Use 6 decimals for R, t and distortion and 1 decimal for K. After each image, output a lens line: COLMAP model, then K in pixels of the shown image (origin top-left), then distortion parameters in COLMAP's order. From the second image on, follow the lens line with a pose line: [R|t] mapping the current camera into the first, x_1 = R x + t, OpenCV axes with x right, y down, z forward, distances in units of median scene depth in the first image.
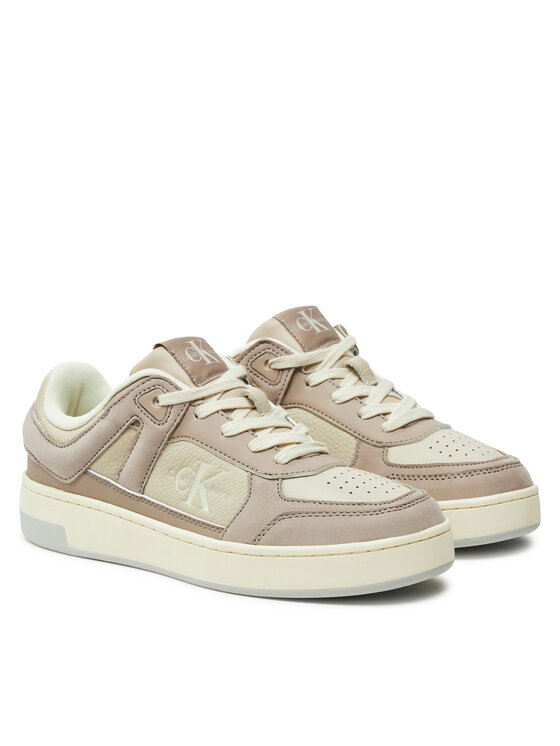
lens RADIAL K [[2185.7, 0, 280.0], [0, 2185.7, 373.0], [0, 0, 1]] dist [-0.010960, -0.301291]
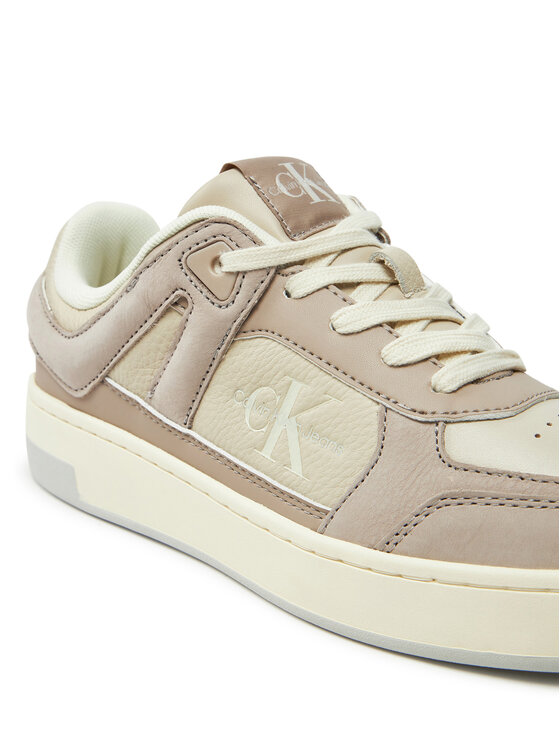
lens RADIAL K [[1125.3, 0, 280.0], [0, 1125.3, 373.0], [0, 0, 1]] dist [-0.125844, 0.003857]
pose [[0.995038, 0.043088, -0.089686, -0.014211], [-0.034944, 0.995286, 0.090474, 0.014060], [0.093162, -0.086891, 0.991852, 0.718576]]
